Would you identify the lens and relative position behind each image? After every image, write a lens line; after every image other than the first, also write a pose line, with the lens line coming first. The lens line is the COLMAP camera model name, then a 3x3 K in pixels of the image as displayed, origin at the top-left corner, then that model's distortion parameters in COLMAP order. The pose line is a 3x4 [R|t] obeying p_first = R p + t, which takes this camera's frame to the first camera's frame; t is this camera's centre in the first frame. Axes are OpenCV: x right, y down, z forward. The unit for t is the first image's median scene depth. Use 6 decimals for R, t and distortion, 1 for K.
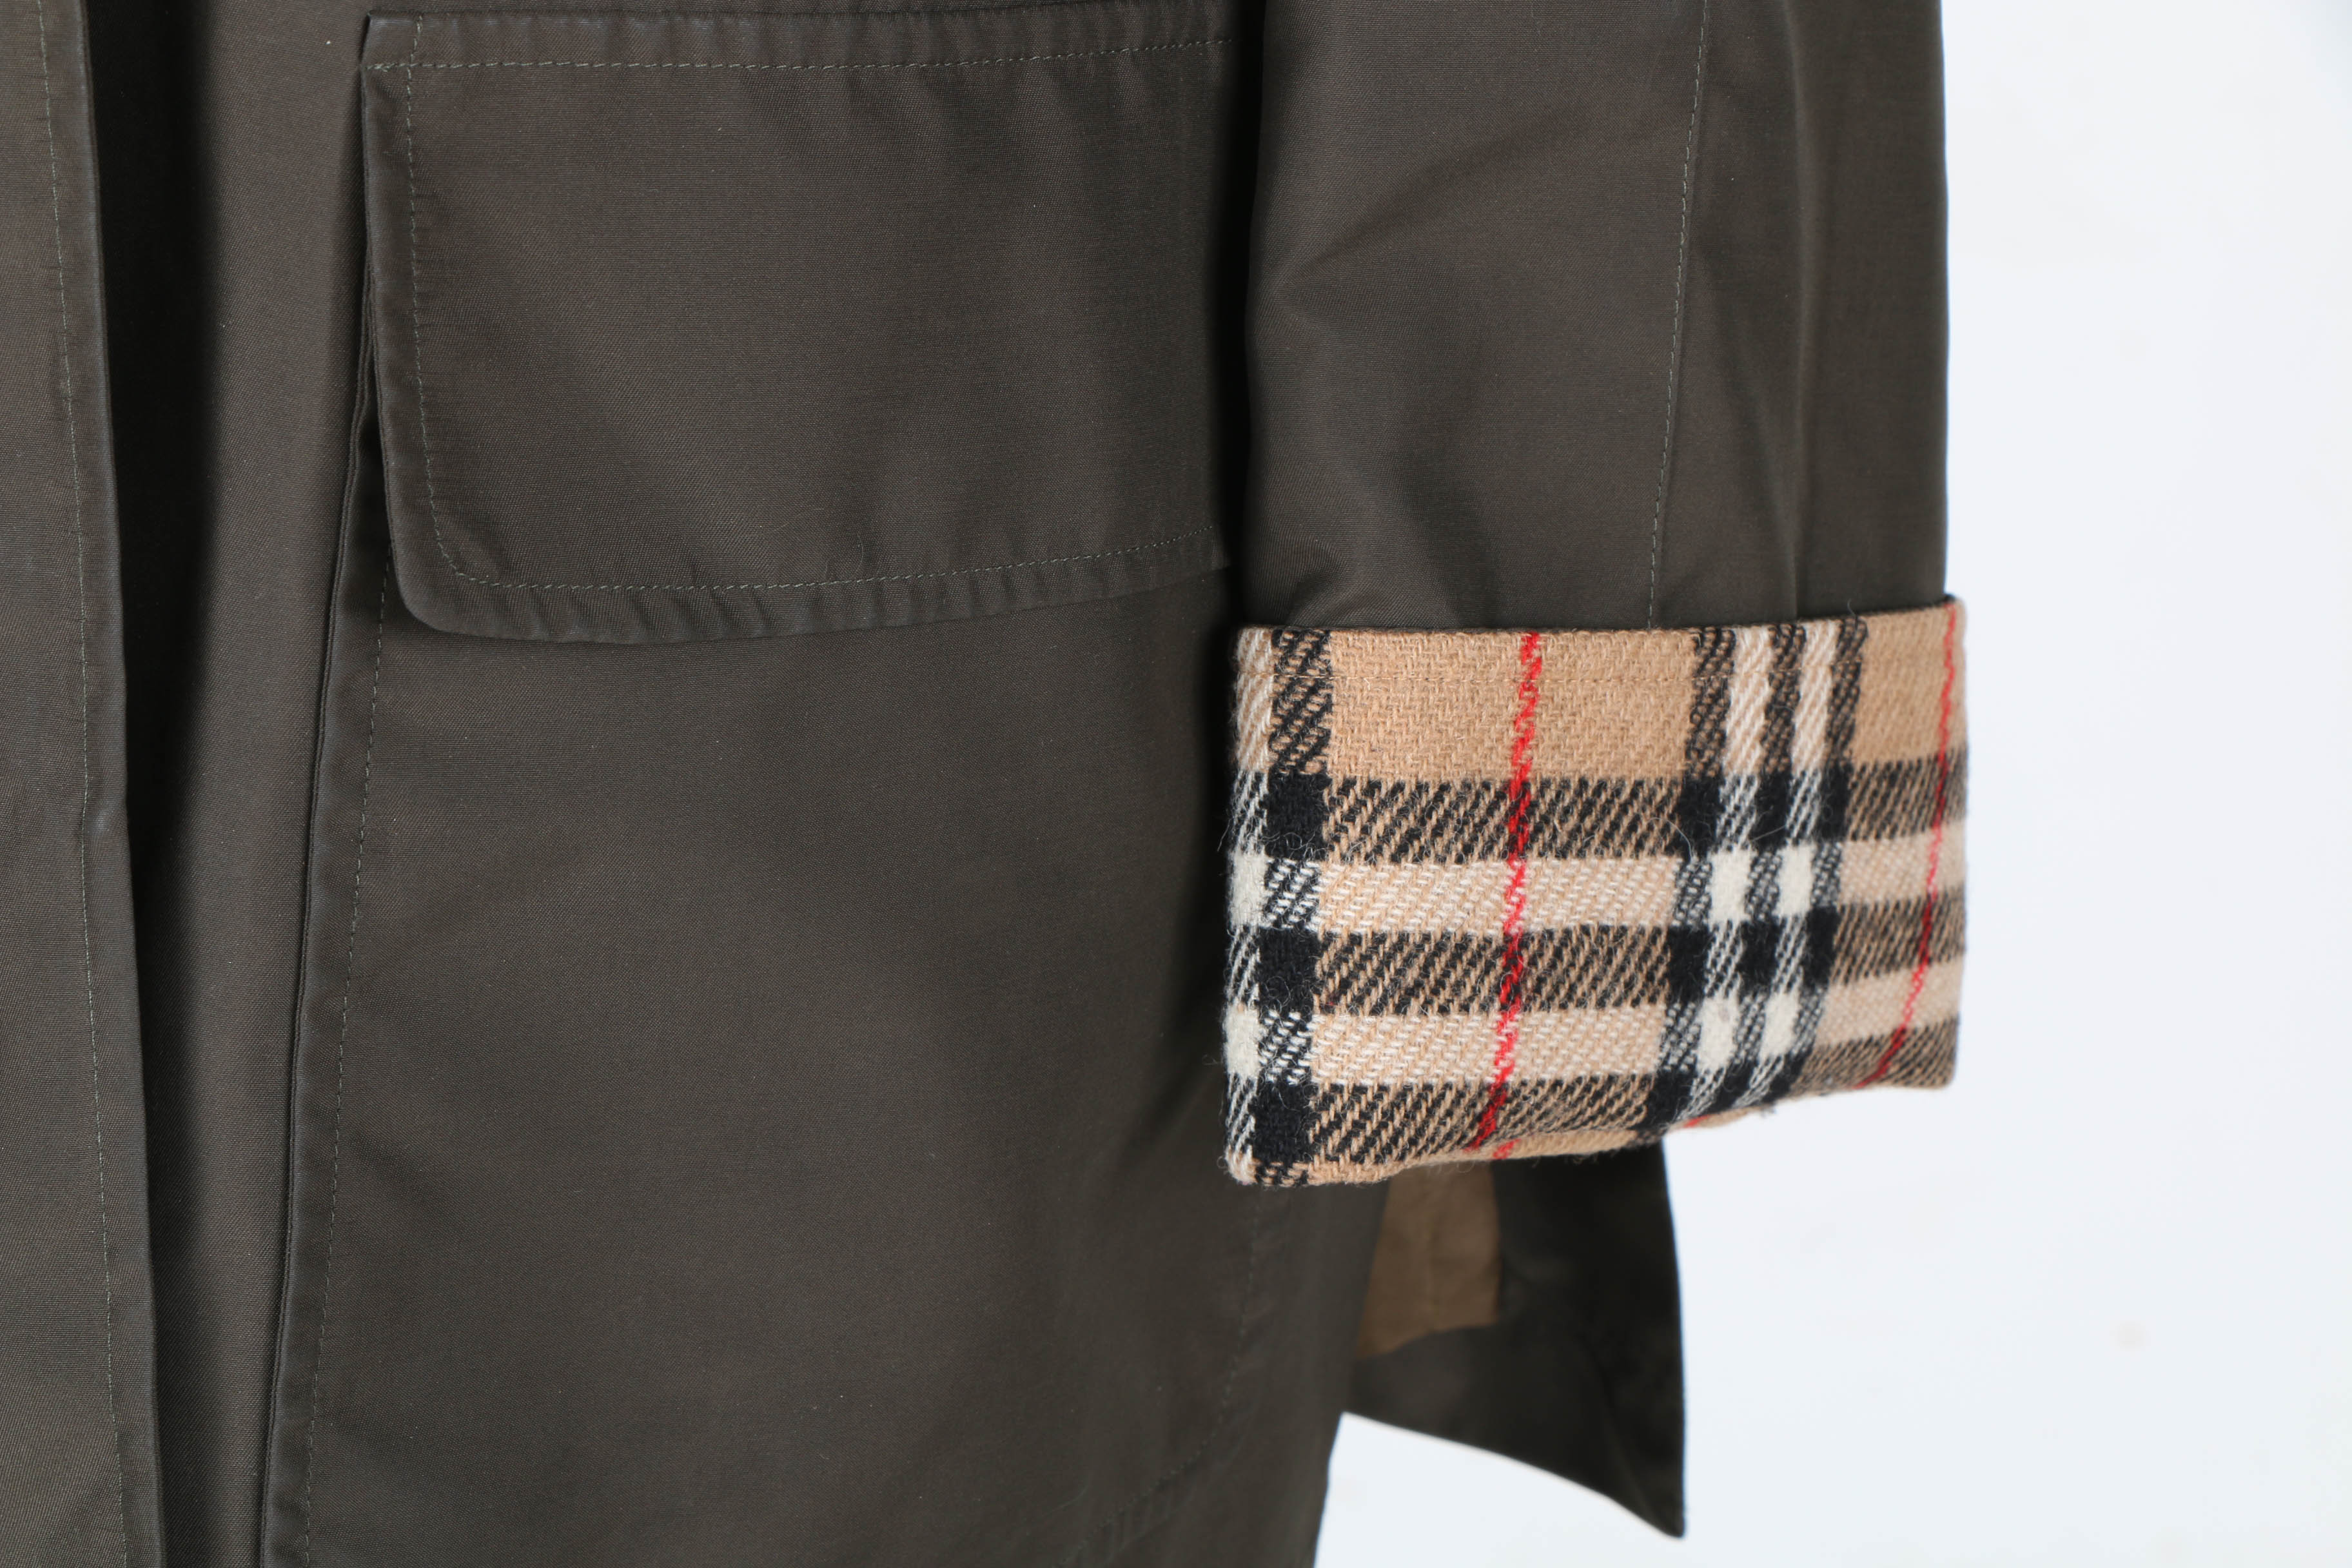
lens RADIAL K [[6552.6, 0, 1178.6], [0, 6552.6, 793.8], [0, 0, 1]] dist [0.330353, 0.000000]
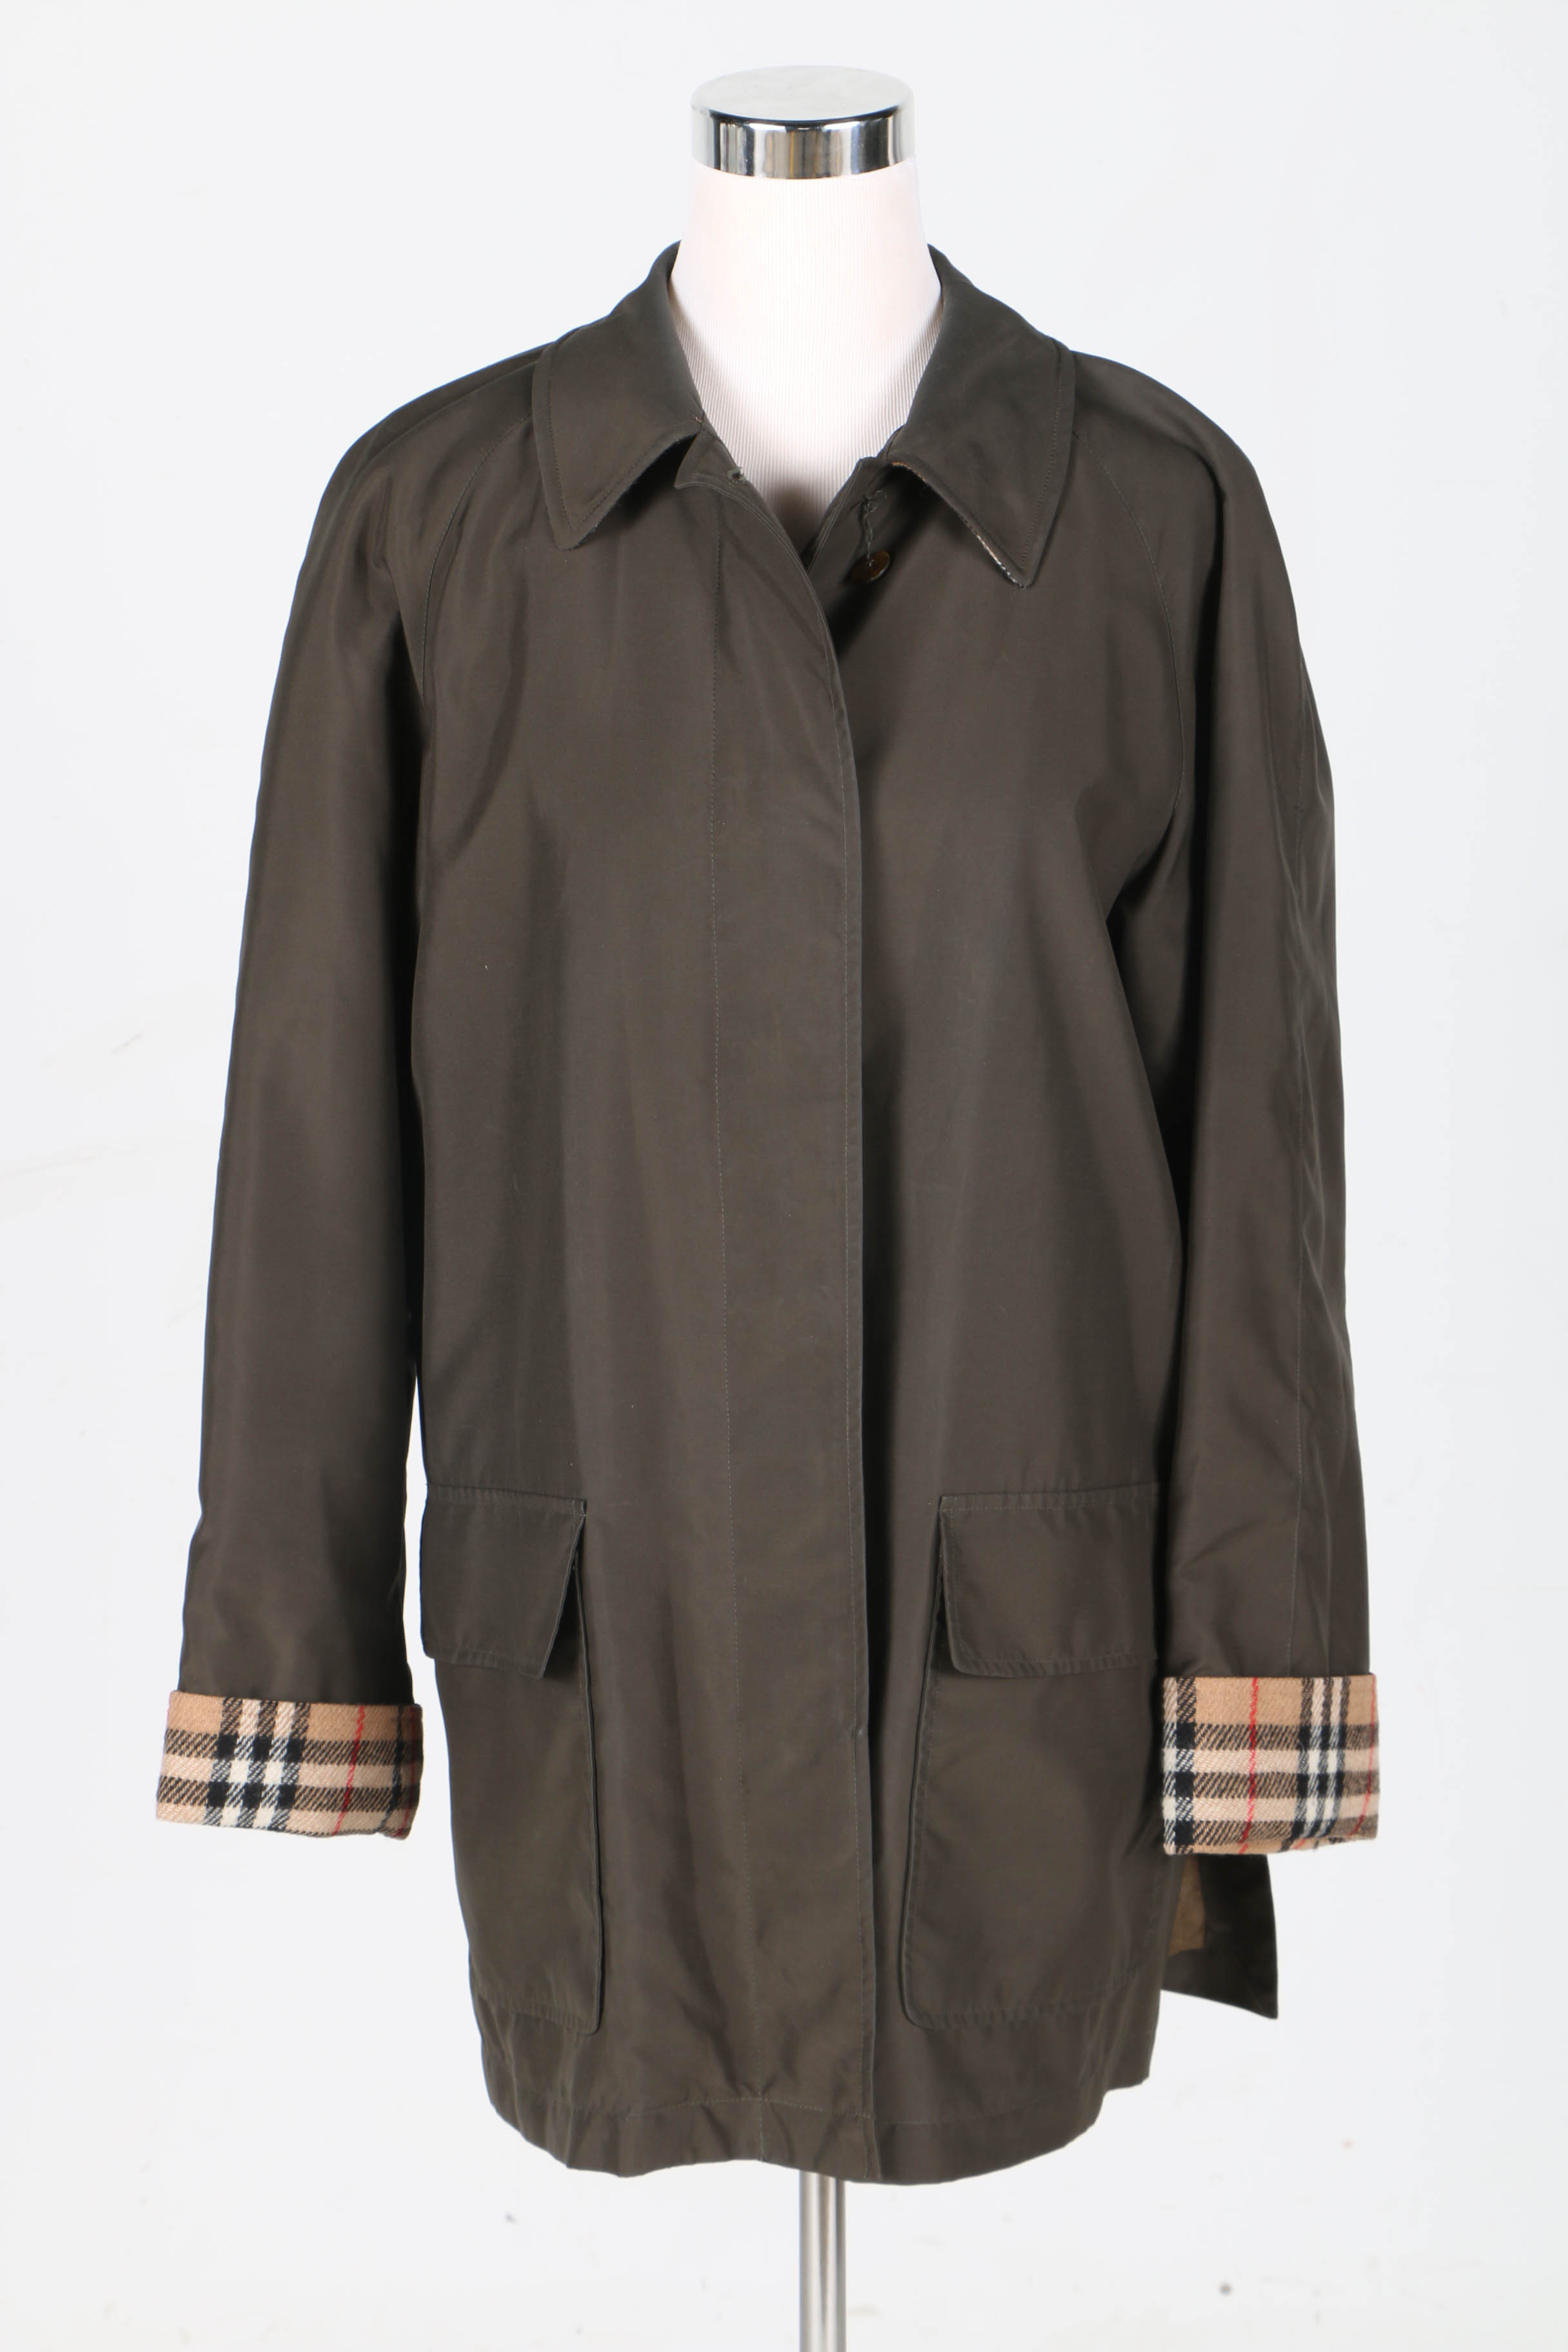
lens RADIAL K [[5329.6, 0, 767.4], [0, 5329.6, 1173.1], [0, 0, 1]] dist [0.204300, 0.000000]
pose [[0.997739, -0.009727, 0.066495, -0.357914], [0.020184, 0.987162, -0.158444, 0.142201], [-0.064100, 0.159427, 0.985126, -1.610094]]
